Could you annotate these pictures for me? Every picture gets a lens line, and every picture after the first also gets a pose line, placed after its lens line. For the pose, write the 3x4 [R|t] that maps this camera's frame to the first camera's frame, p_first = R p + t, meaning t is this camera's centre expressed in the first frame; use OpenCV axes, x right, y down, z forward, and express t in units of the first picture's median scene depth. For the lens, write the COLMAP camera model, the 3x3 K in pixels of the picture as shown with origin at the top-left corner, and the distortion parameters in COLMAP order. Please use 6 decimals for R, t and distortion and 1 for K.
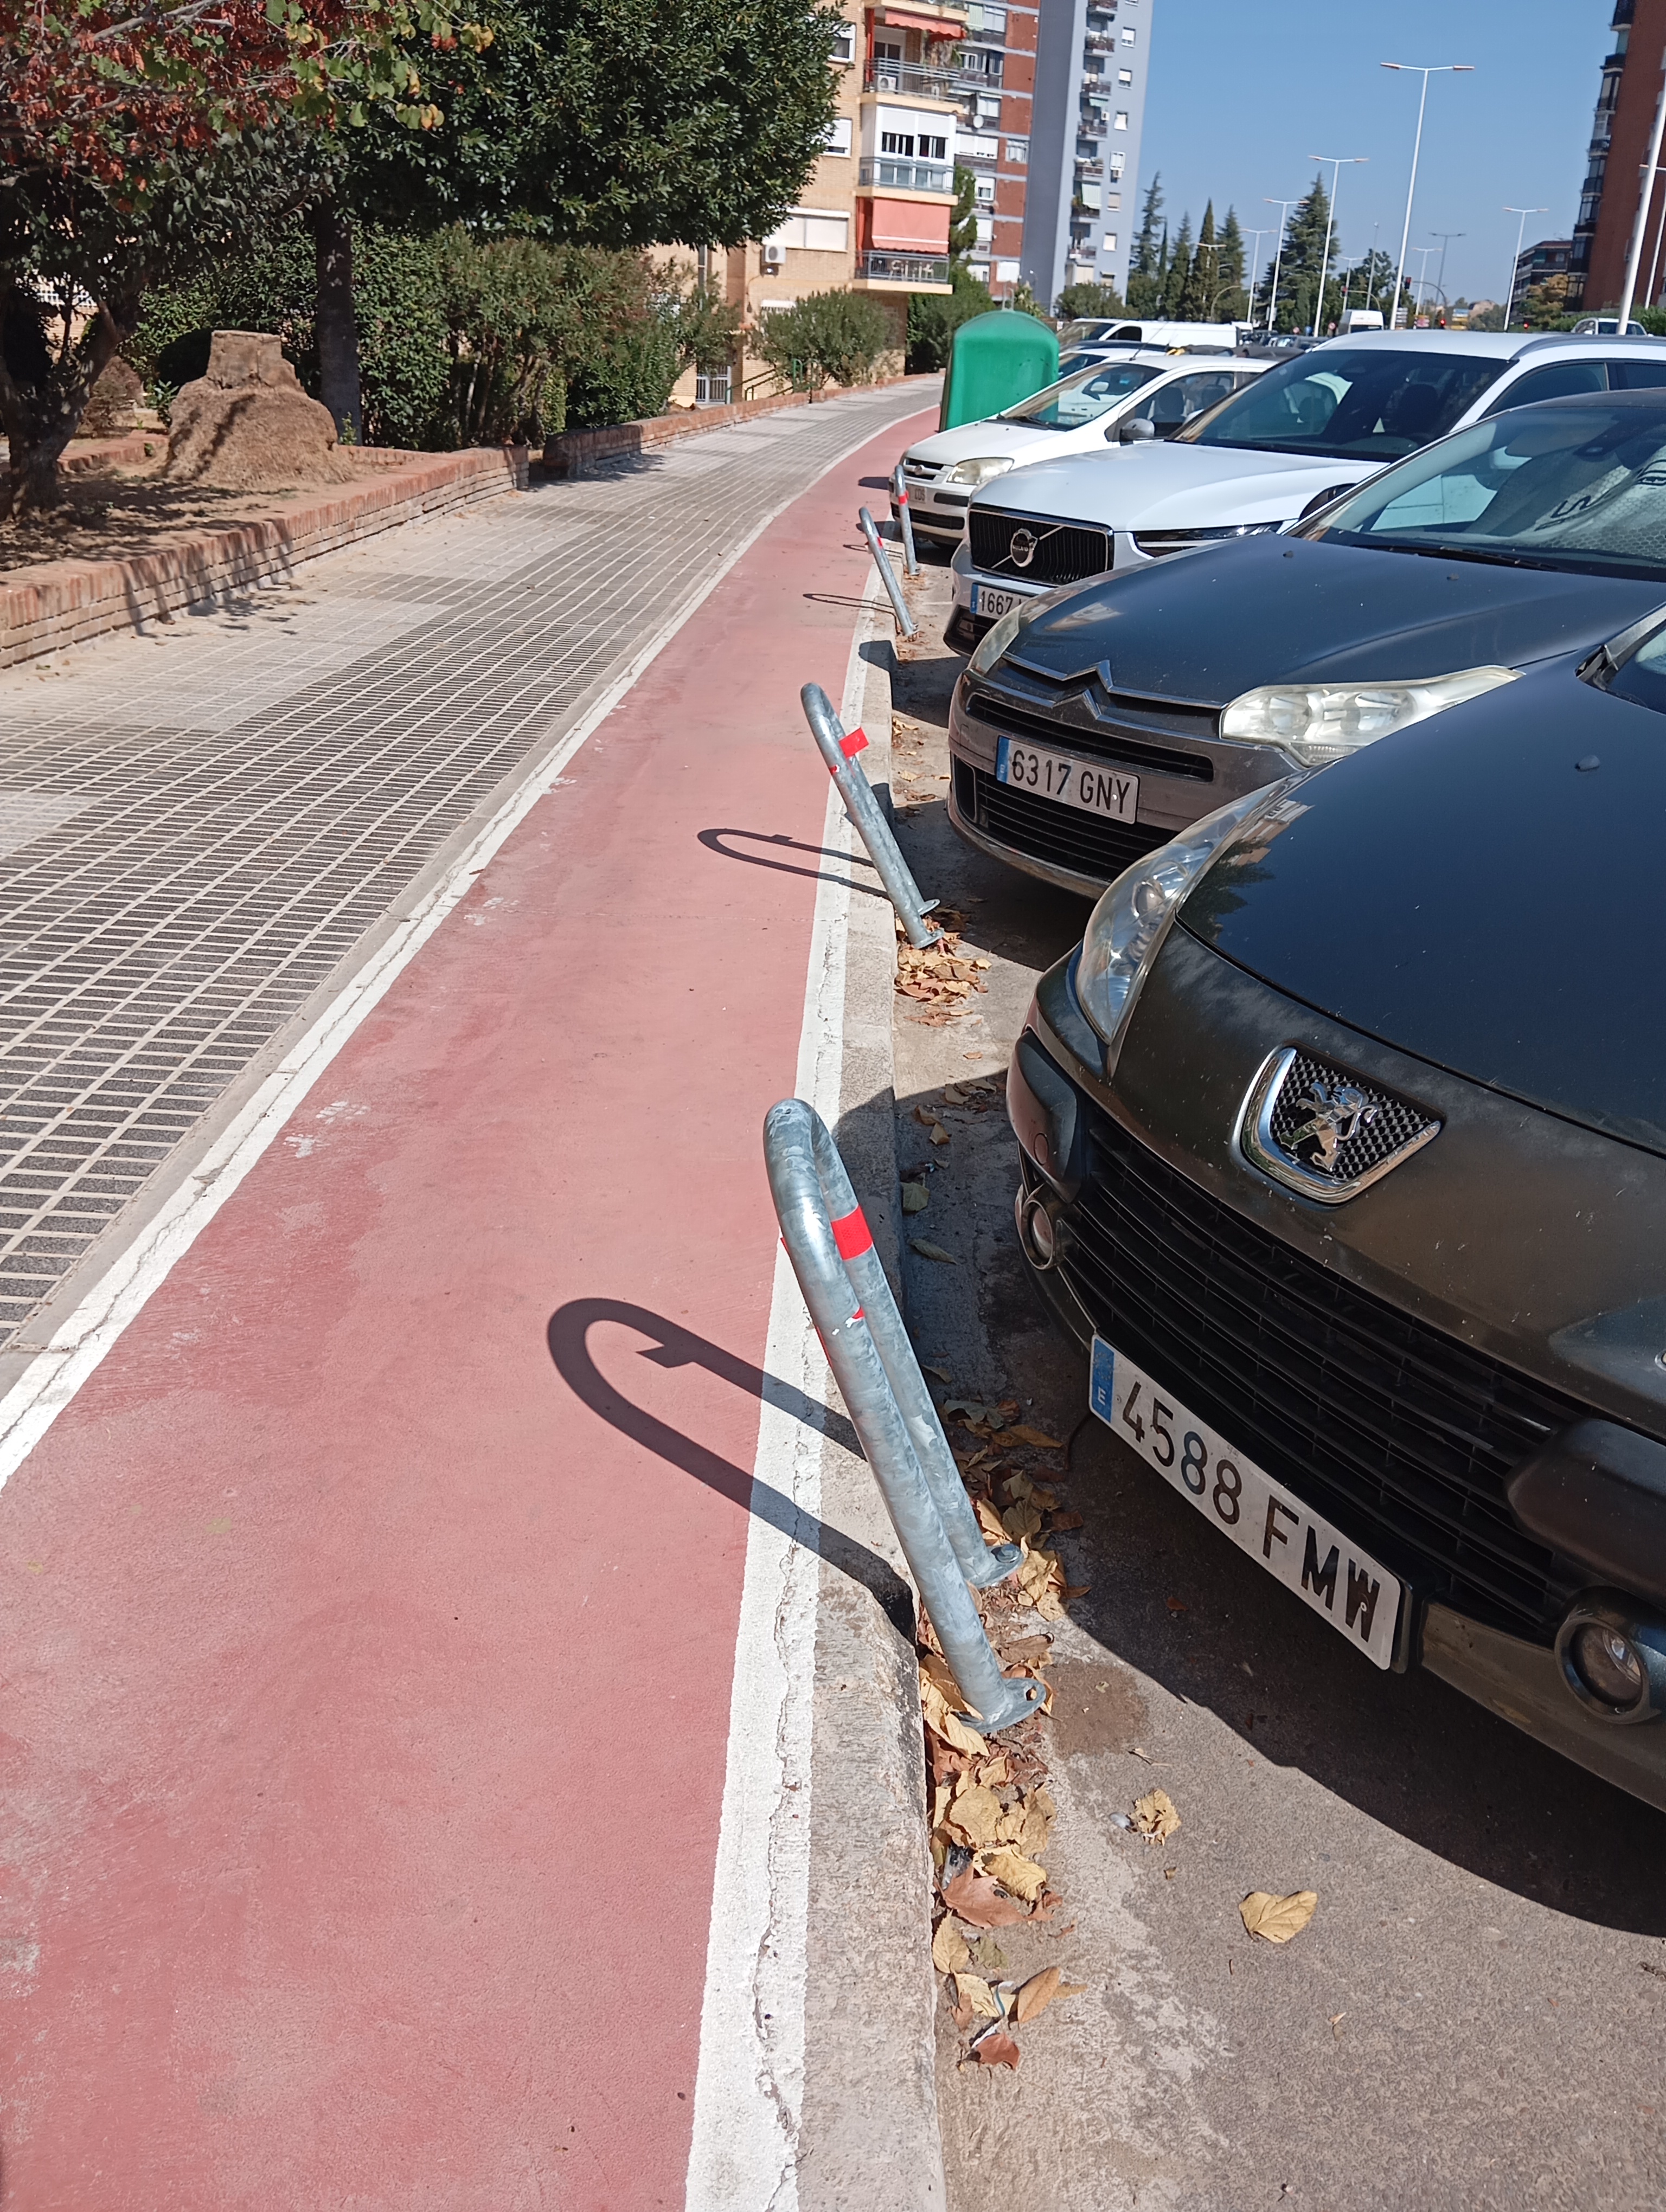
lens RADIAL K [[1832.2, 0, 833.0], [0, 1832.2, 1106.0], [0, 0, 1]] dist [0.091046, -0.097734]
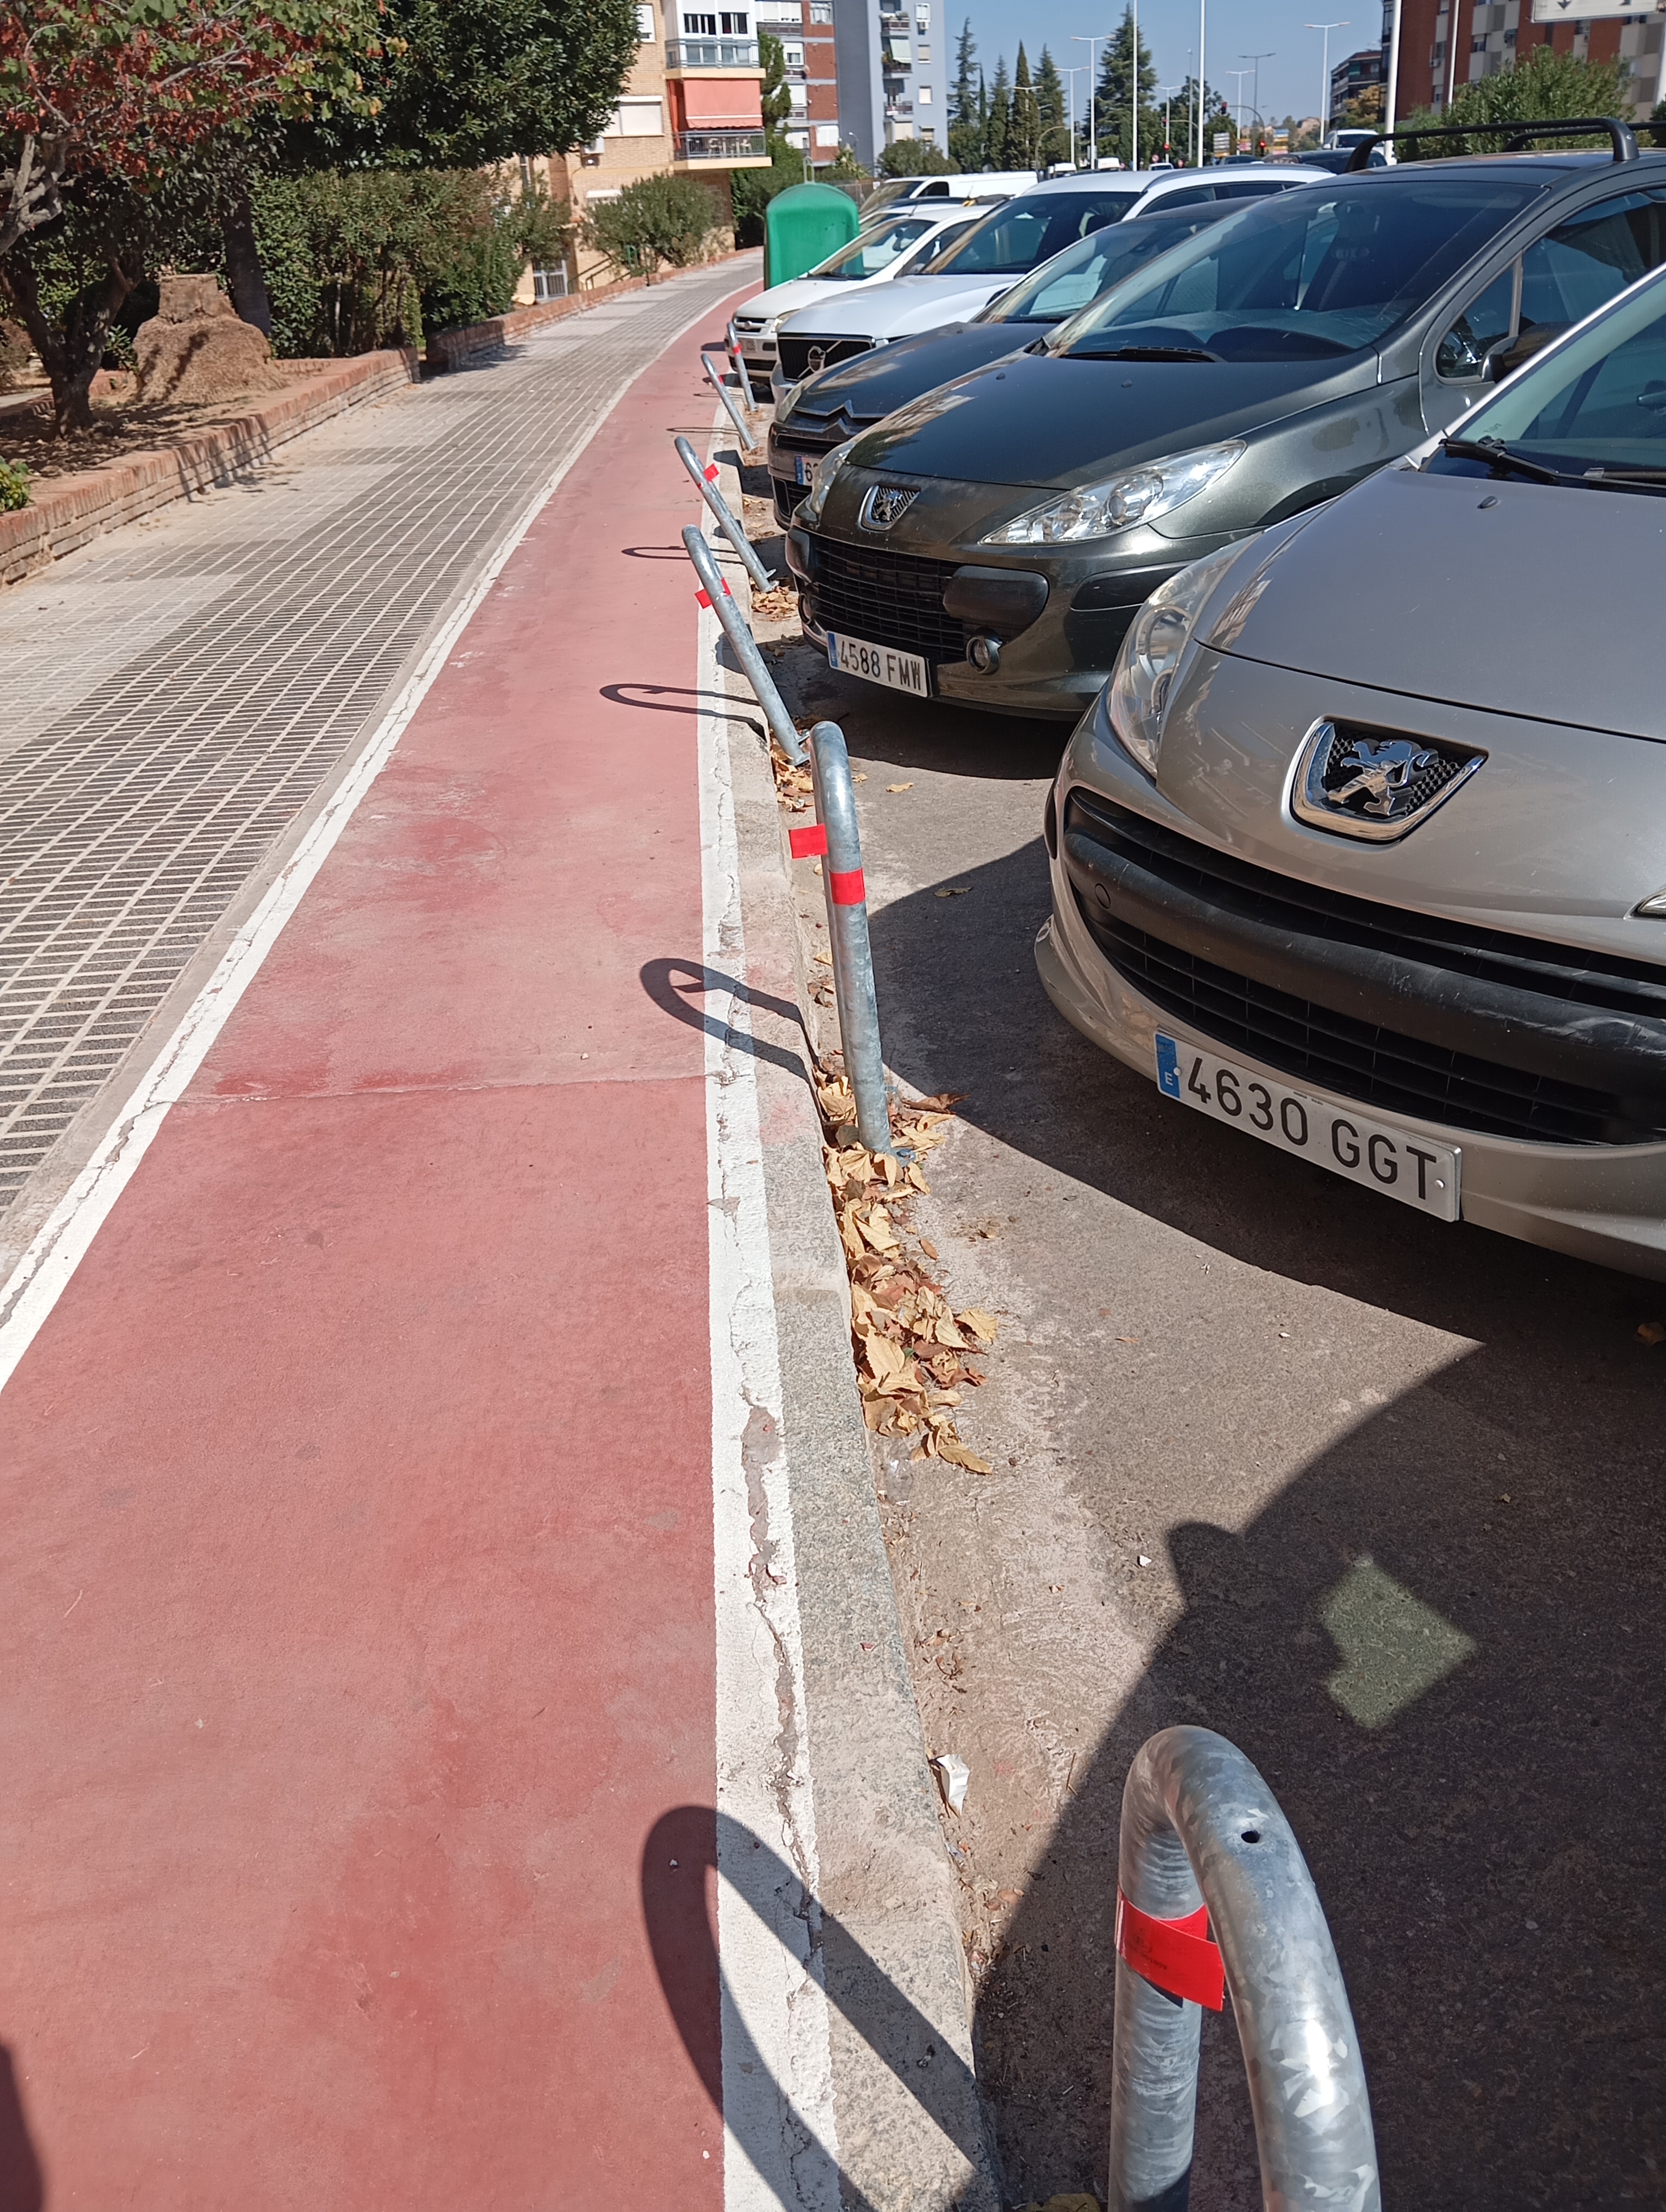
lens RADIAL K [[1766.8, 0, 833.0], [0, 1766.8, 1106.0], [0, 0, 1]] dist [0.034271, -0.075701]
pose [[0.991532, -0.125431, 0.033625, -0.001291], [0.122580, 0.989506, 0.076499, 0.079676], [-0.042867, -0.071730, 0.996503, -0.196025]]
